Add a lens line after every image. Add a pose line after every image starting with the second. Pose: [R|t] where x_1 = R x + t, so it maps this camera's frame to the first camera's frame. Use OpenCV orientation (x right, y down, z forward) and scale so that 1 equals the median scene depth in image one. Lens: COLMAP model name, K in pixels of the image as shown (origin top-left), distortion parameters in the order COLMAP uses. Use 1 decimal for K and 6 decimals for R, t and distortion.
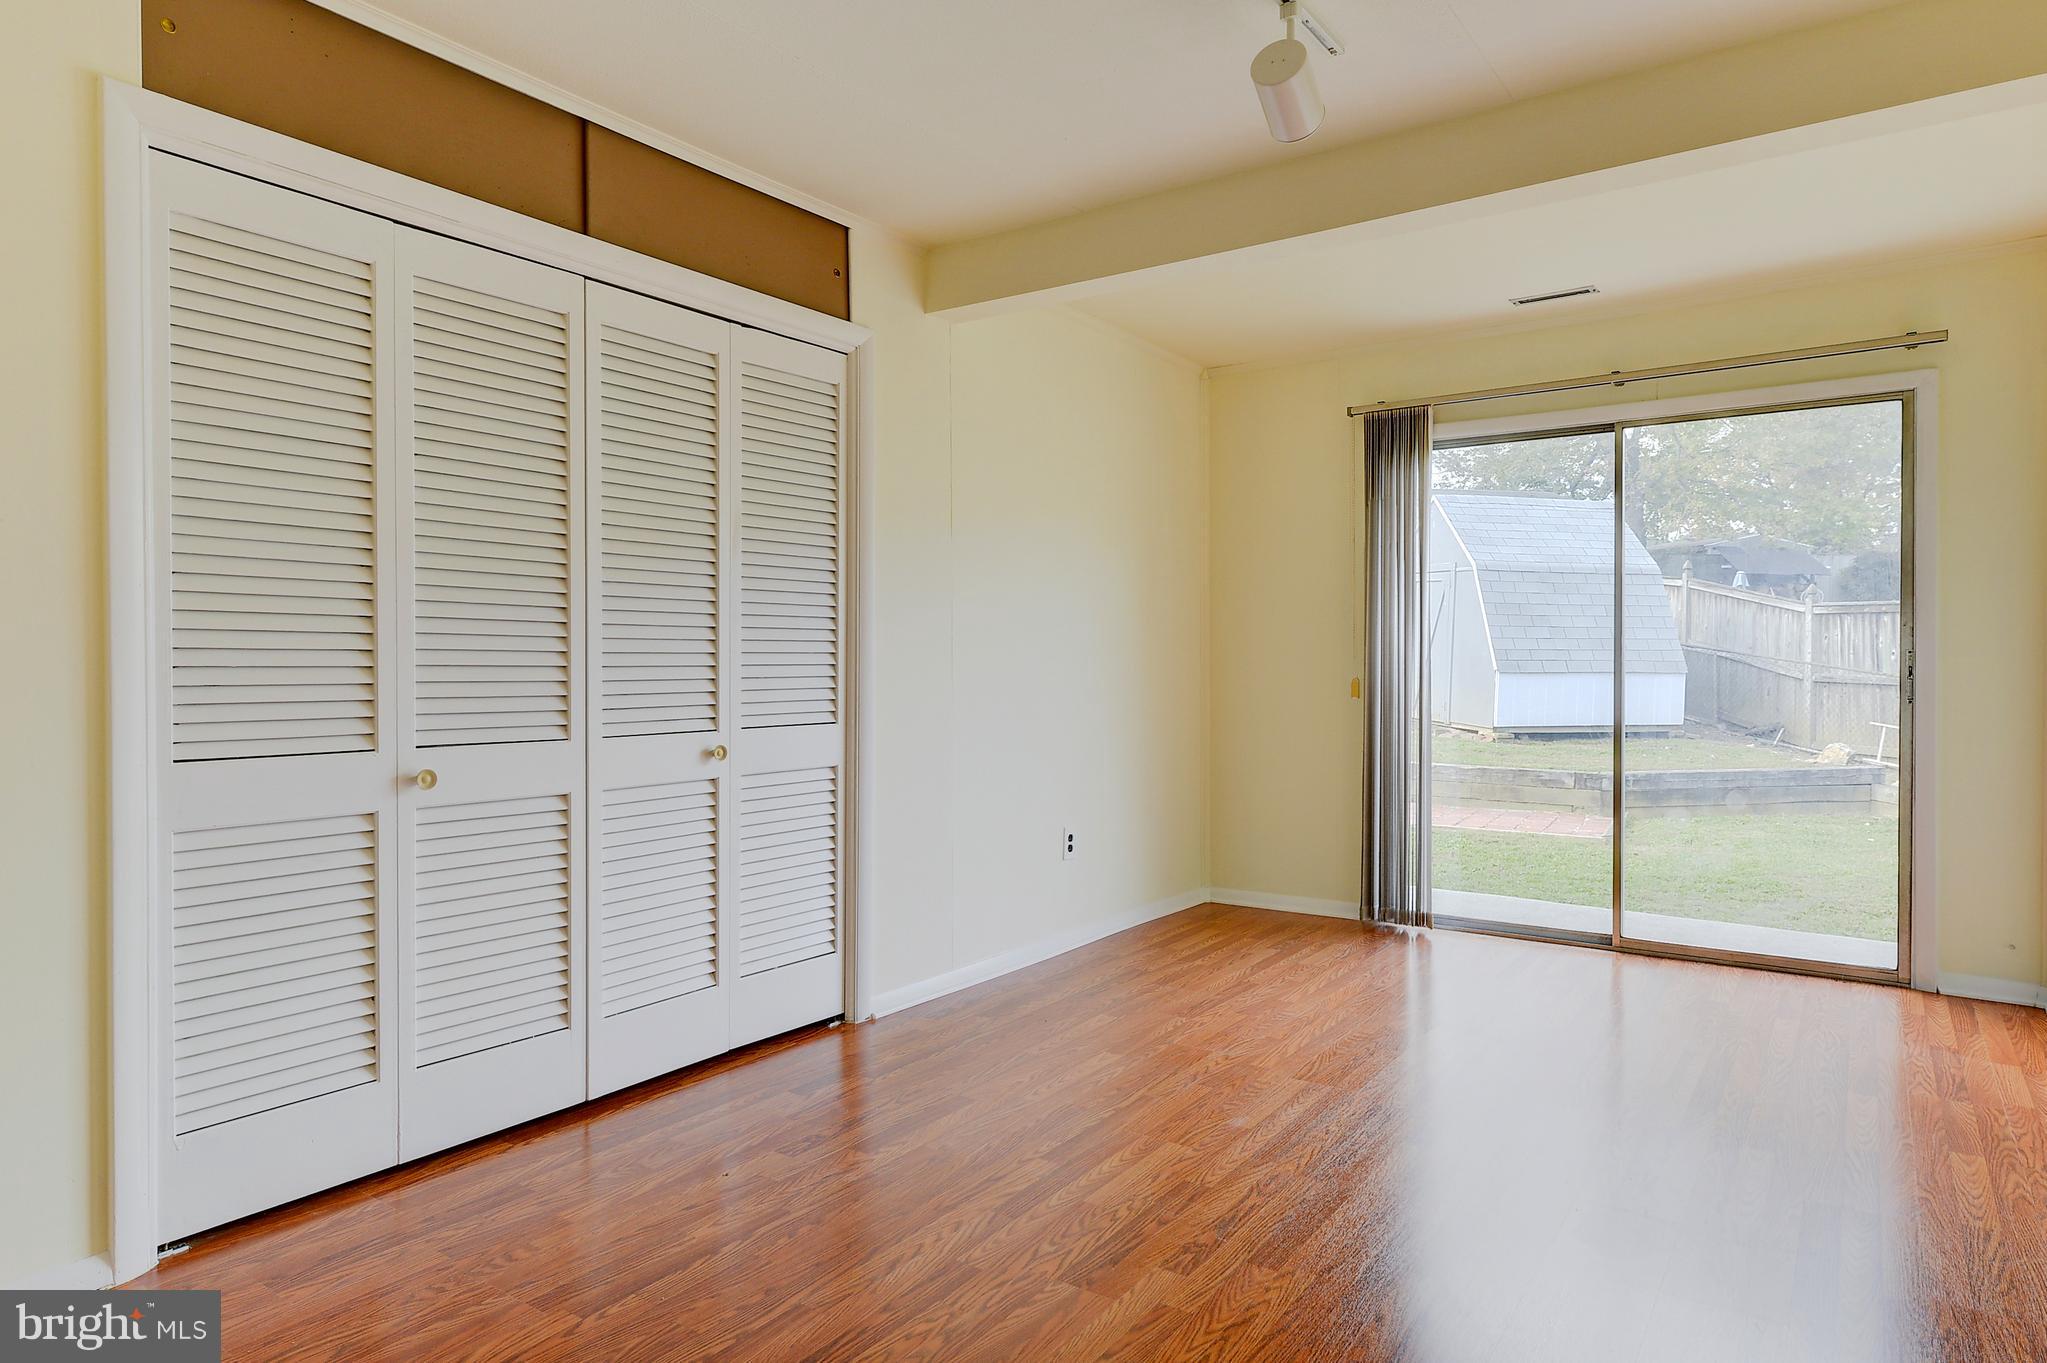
lens RADIAL K [[1276.5, 0, 1023.5], [0, 1276.5, 681.5], [0, 0, 1]] dist [0.002080, 0.000690]
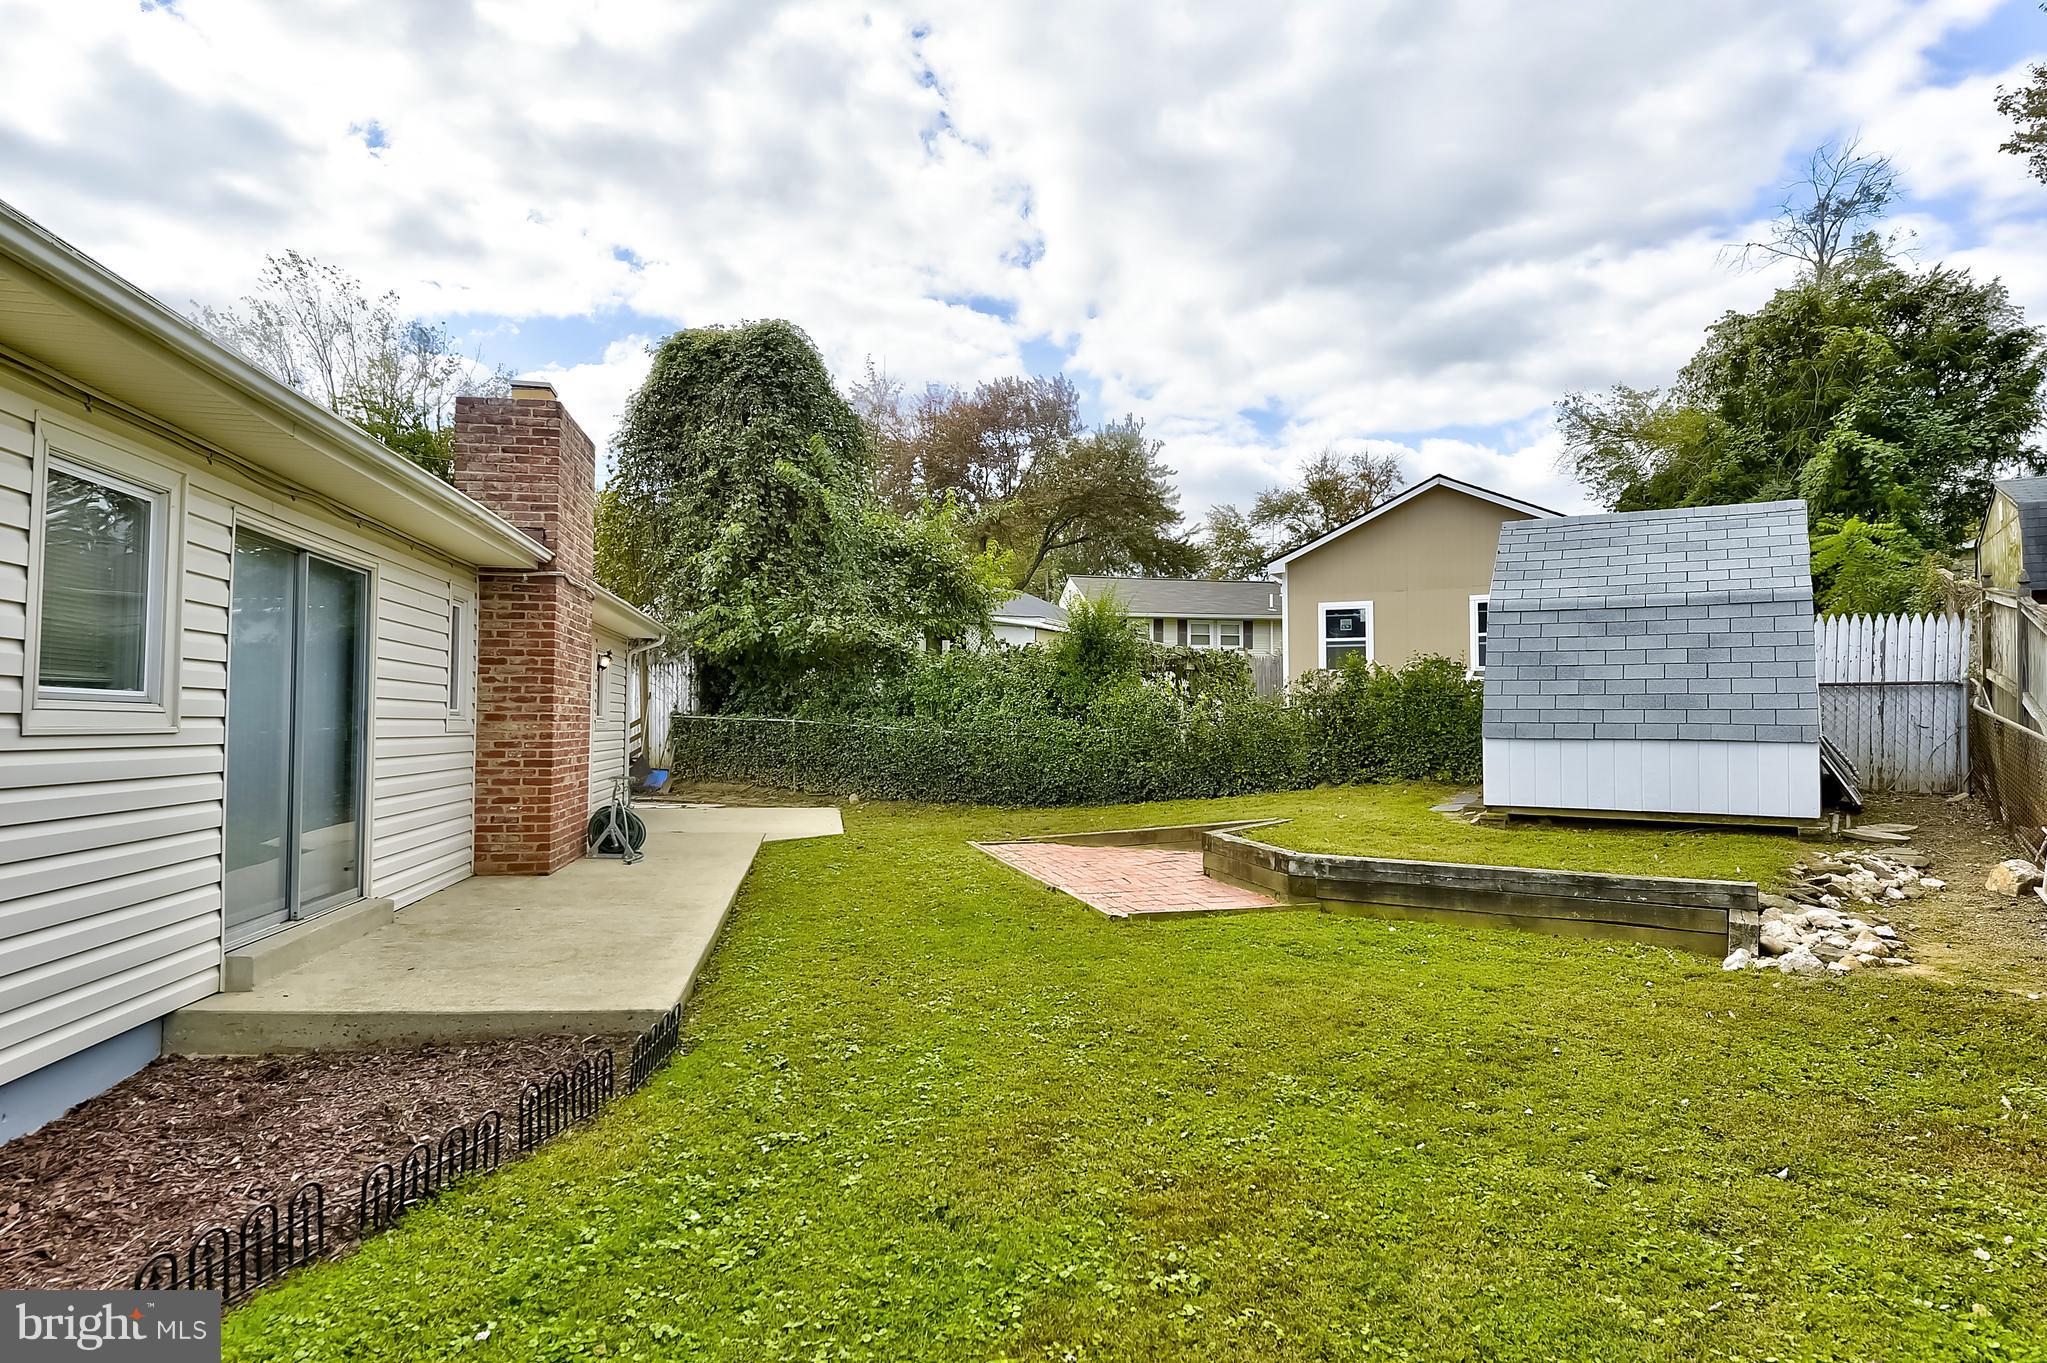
lens RADIAL K [[1276.5, 0, 1023.5], [0, 1276.5, 681.5], [0, 0, 1]] dist [0.002080, 0.000690]
pose [[0.688578, -0.022524, -0.724813, 0.699090], [-0.019587, 0.998575, -0.049639, 0.002573], [0.724898, 0.048377, 0.687155, 0.216927]]
